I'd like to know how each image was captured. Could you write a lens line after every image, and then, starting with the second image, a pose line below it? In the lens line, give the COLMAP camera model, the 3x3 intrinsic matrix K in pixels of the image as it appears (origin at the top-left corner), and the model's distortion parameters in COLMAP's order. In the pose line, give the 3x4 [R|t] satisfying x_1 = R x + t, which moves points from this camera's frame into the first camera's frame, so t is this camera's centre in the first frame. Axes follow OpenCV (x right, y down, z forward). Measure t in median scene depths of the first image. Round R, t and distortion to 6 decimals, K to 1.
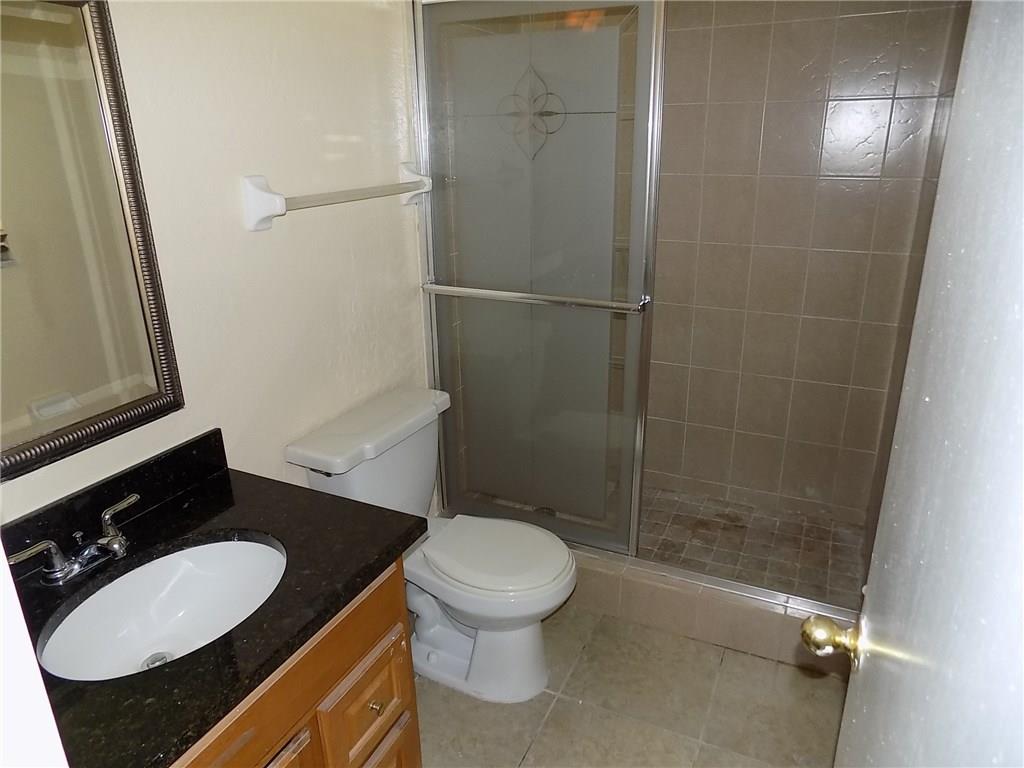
lens RADIAL K [[690.7, 0, 519.9], [0, 690.7, 380.0], [0, 0, 1]] dist [-0.060831, 0.064872]
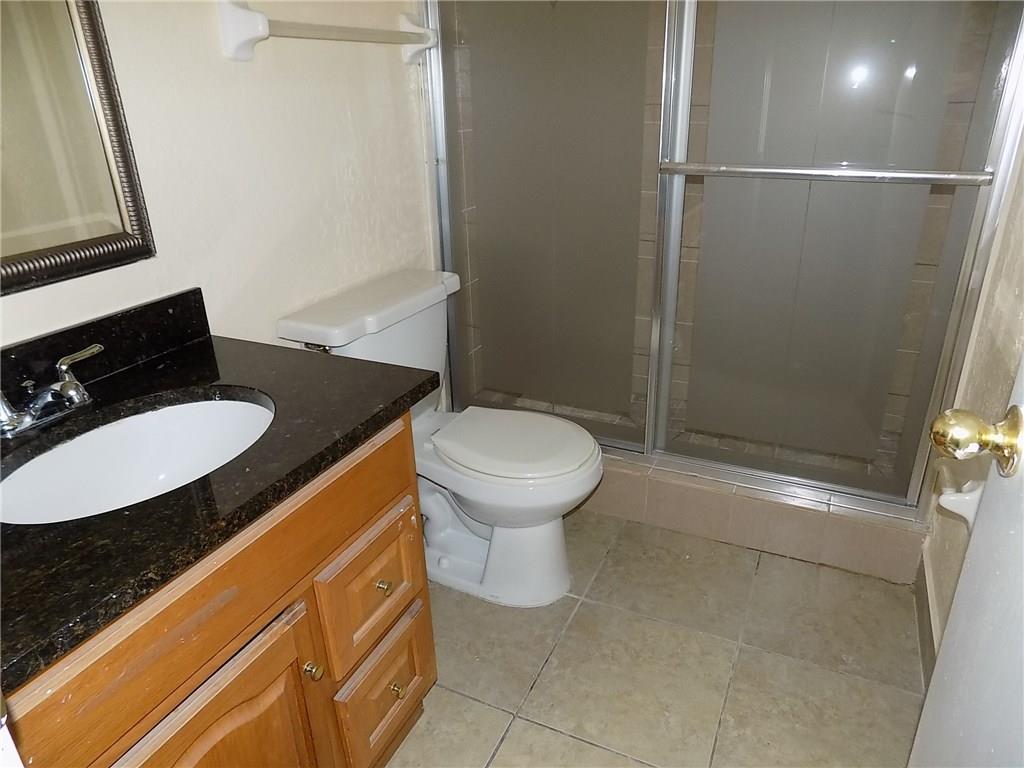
lens RADIAL K [[690.7, 0, 519.8], [0, 690.7, 376.9], [0, 0, 1]] dist [-0.060831, 0.064872]
pose [[0.999963, -0.007298, -0.004608, -0.027547], [0.007556, 0.998243, 0.058763, 0.143480], [0.004171, -0.058796, 0.998261, 0.128677]]
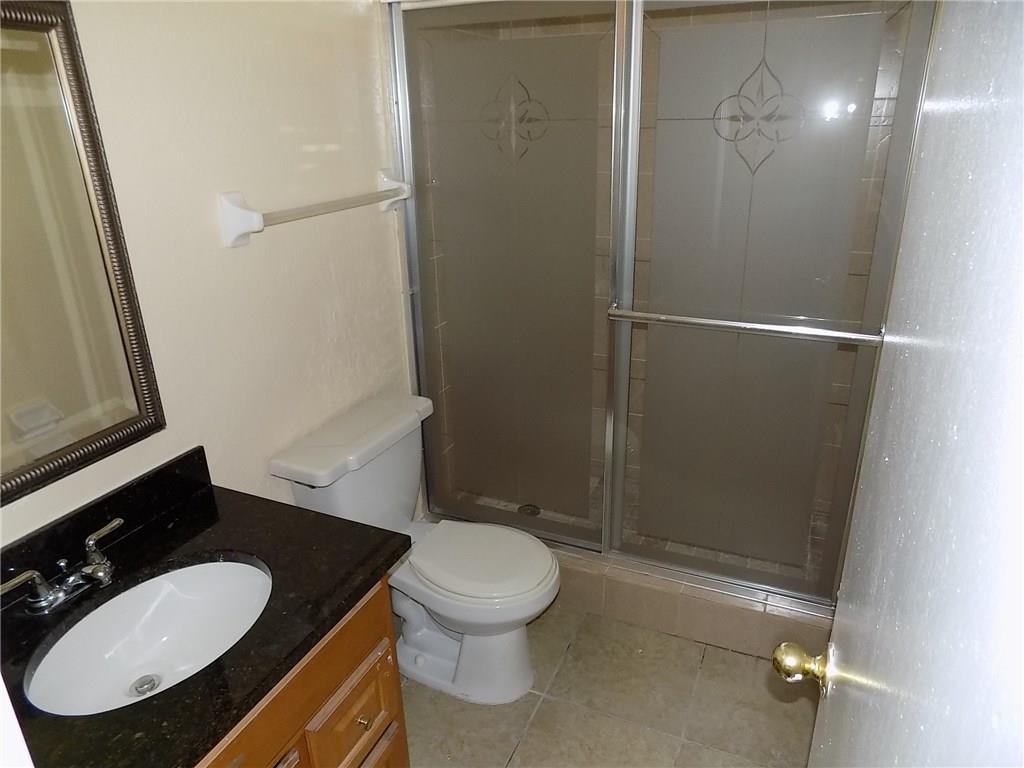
lens RADIAL K [[690.7, 0, 519.7], [0, 690.7, 382.1], [0, 0, 1]] dist [-0.060831, 0.064872]
pose [[0.999688, -0.013626, 0.020956, 0.006943], [0.013029, 0.999513, 0.028365, -0.047823], [-0.021332, -0.028083, 0.999378, -0.009030]]
